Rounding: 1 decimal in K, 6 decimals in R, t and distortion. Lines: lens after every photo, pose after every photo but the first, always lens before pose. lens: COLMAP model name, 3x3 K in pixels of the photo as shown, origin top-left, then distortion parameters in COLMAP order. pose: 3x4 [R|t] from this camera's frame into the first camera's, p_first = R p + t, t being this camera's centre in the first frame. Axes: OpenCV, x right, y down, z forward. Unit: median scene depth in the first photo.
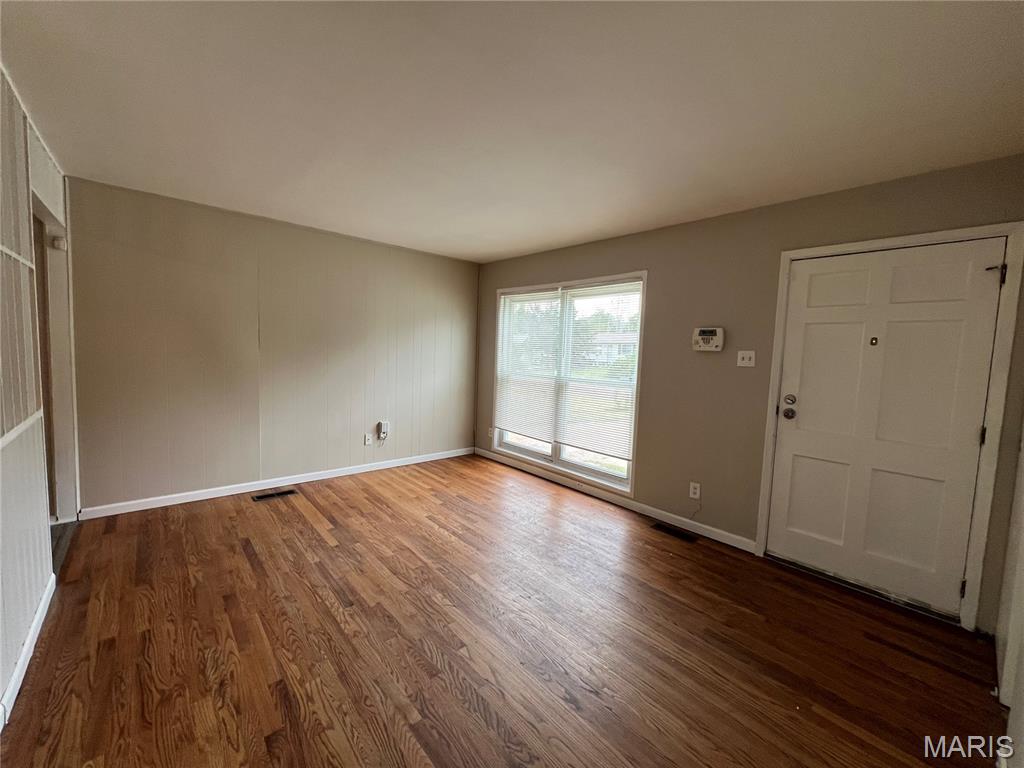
lens RADIAL K [[409.7, 0, 511.2], [0, 409.7, 382.5], [0, 0, 1]] dist [-0.001380, 0.000300]
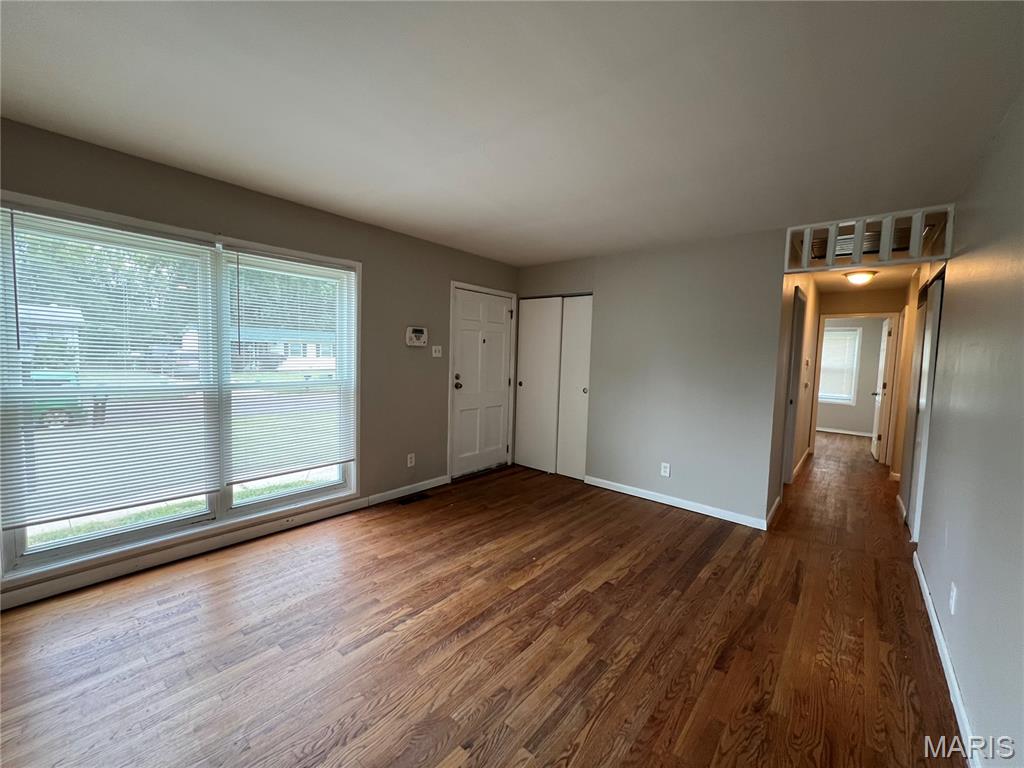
lens RADIAL K [[409.7, 0, 511.2], [0, 409.7, 382.5], [0, 0, 1]] dist [-0.001380, 0.000300]
pose [[-0.138091, -0.114319, 0.983800, -0.898375], [0.039350, 0.991899, 0.120784, -0.118677], [-0.989637, 0.055391, -0.132474, 0.997360]]
